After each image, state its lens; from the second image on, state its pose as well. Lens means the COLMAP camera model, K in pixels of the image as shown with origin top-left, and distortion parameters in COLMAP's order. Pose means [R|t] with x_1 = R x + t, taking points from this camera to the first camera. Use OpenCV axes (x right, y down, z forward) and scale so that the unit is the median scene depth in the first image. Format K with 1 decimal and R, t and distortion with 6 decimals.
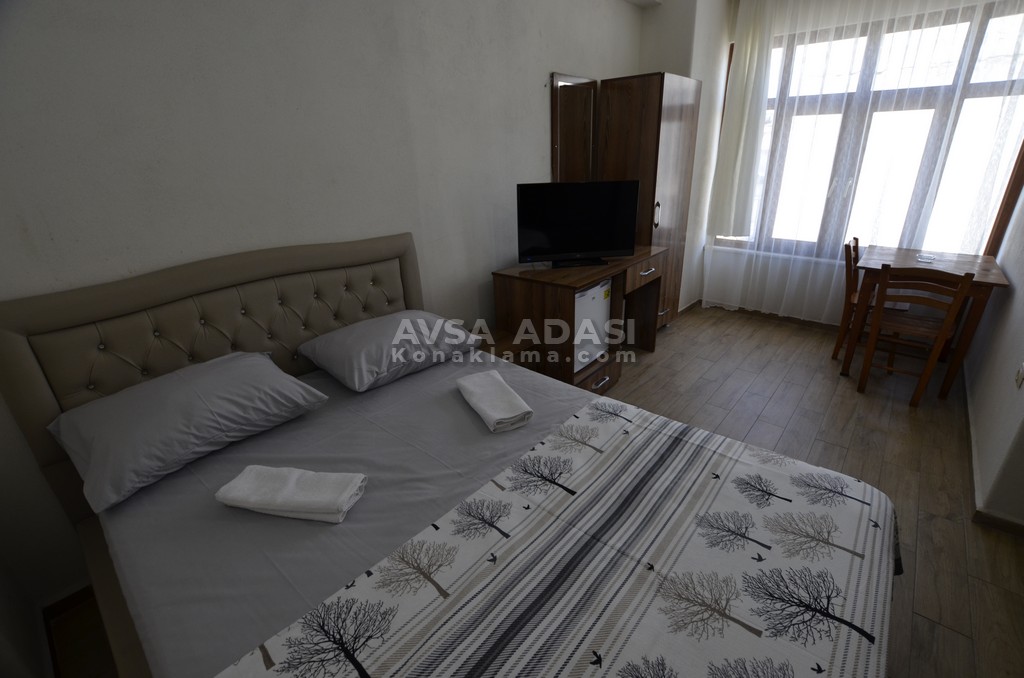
lens RADIAL K [[448.7, 0, 537.9], [0, 448.7, 347.1], [0, 0, 1]] dist [-0.026038, 0.001102]
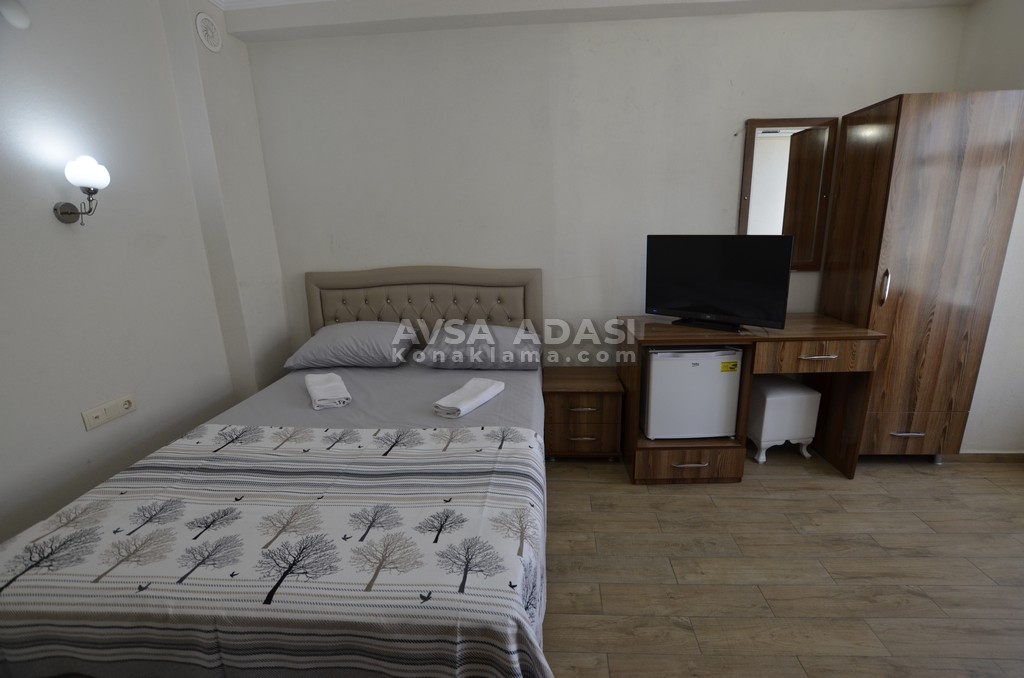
lens RADIAL K [[448.7, 0, 519.0], [0, 448.7, 347.2], [0, 0, 1]] dist [-0.026038, 0.001102]
pose [[0.595231, 0.220769, -0.772633, 1.130230], [-0.309401, 0.950352, 0.033190, -0.121880], [0.741600, 0.219298, 0.633985, 0.363904]]
